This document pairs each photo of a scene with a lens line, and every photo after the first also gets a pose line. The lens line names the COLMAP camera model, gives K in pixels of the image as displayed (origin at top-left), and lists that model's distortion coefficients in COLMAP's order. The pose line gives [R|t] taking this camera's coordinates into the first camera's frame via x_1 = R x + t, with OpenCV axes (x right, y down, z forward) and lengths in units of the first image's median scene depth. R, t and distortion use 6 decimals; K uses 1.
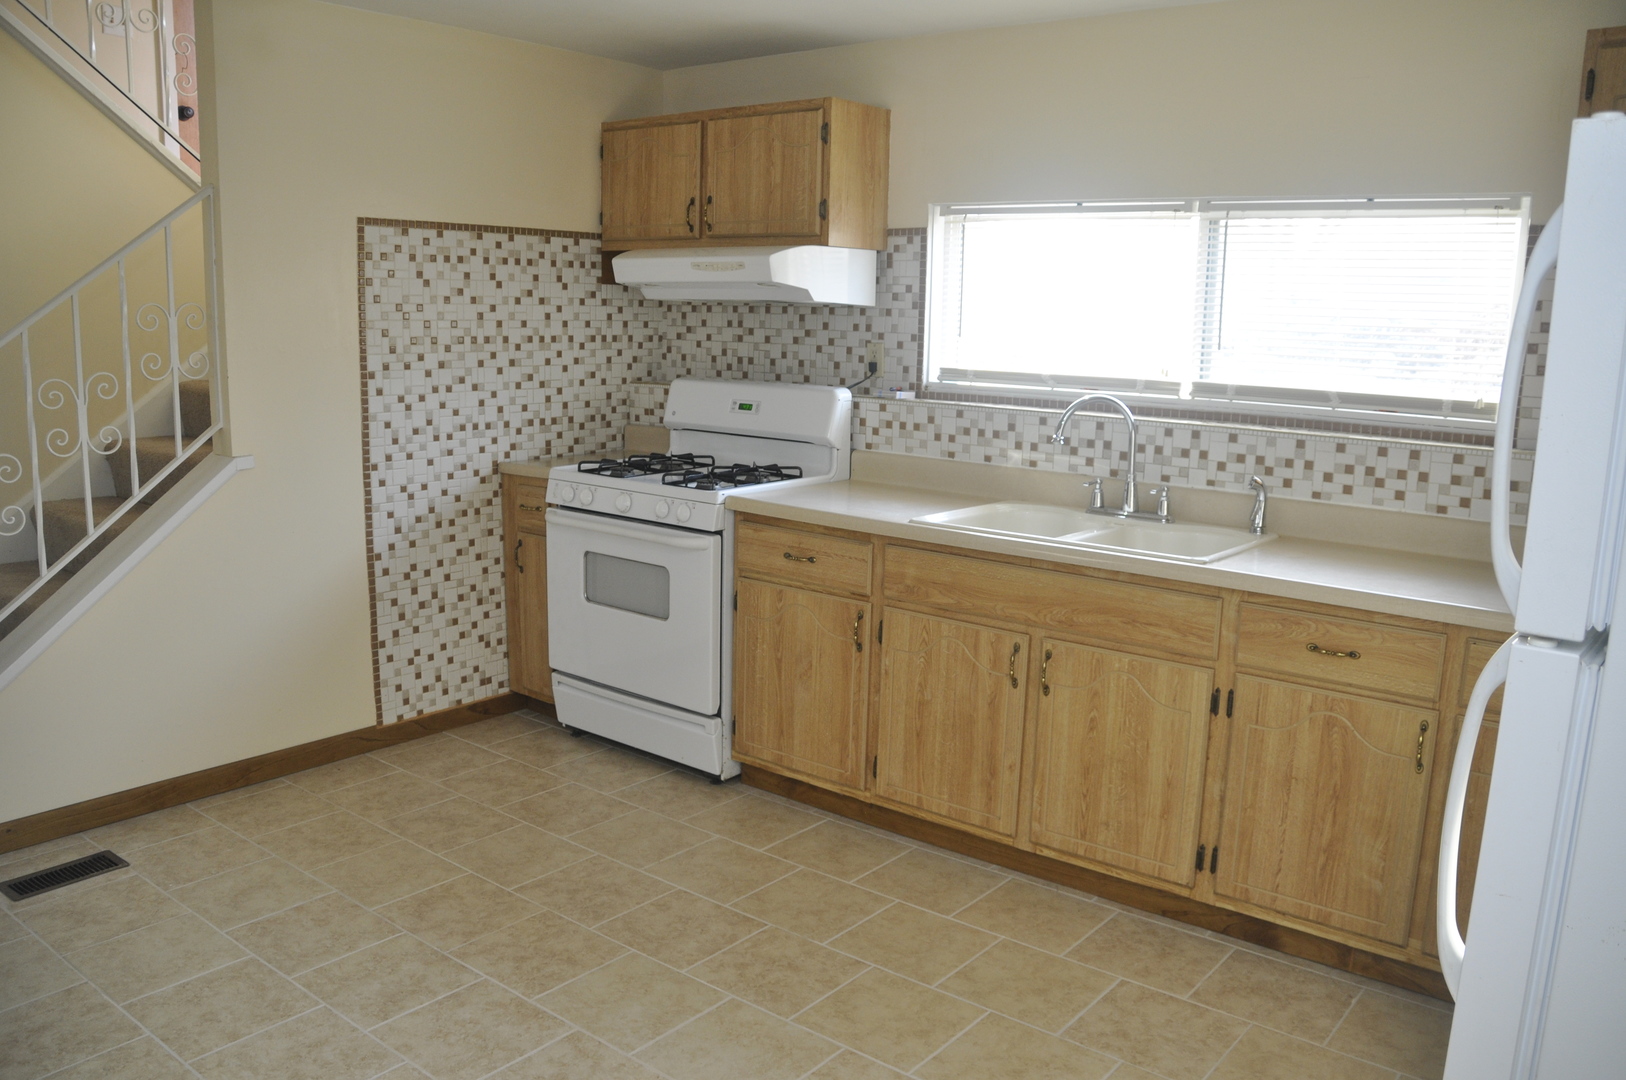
lens RADIAL K [[1289.3, 0, 814.7], [0, 1289.3, 554.6], [0, 0, 1]] dist [-0.173794, 0.129762]
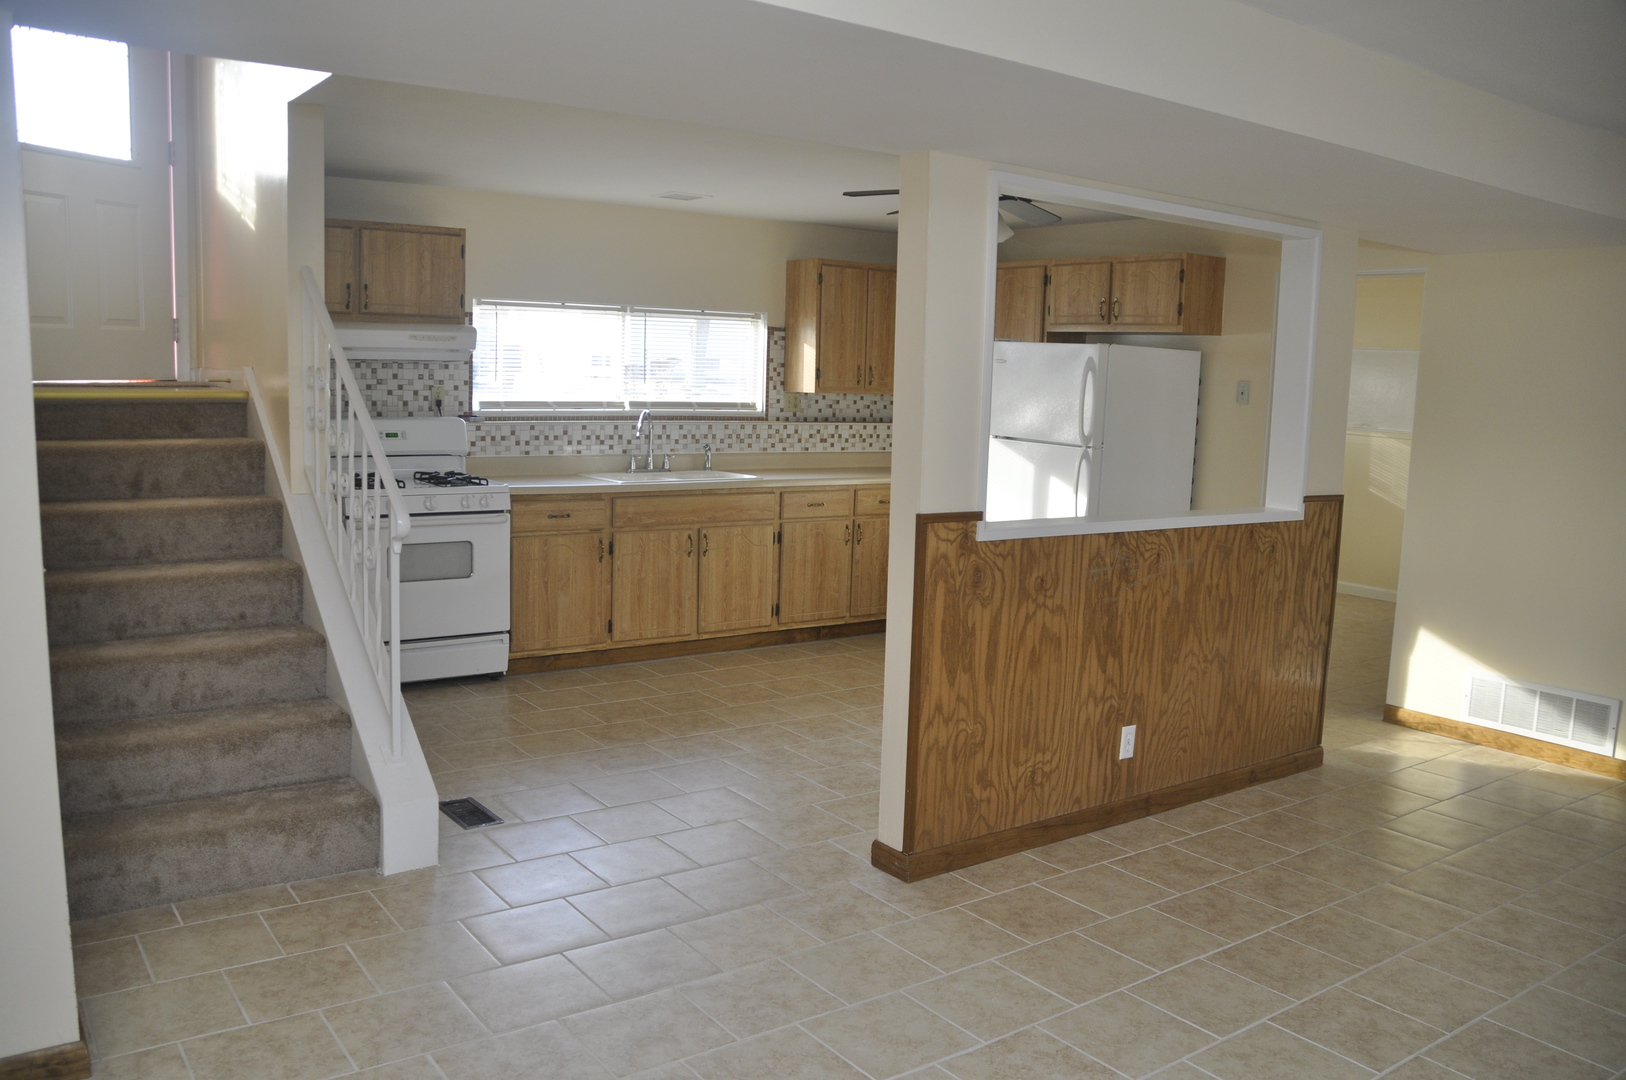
lens RADIAL K [[1292.9, 0, 812.9], [0, 1292.9, 563.9], [0, 0, 1]] dist [-0.174078, 0.138574]
pose [[0.269828, -0.156925, 0.950035, -1.502513], [0.154708, 0.980878, 0.118080, -0.082046], [-0.950399, 0.115117, 0.288947, 0.209961]]
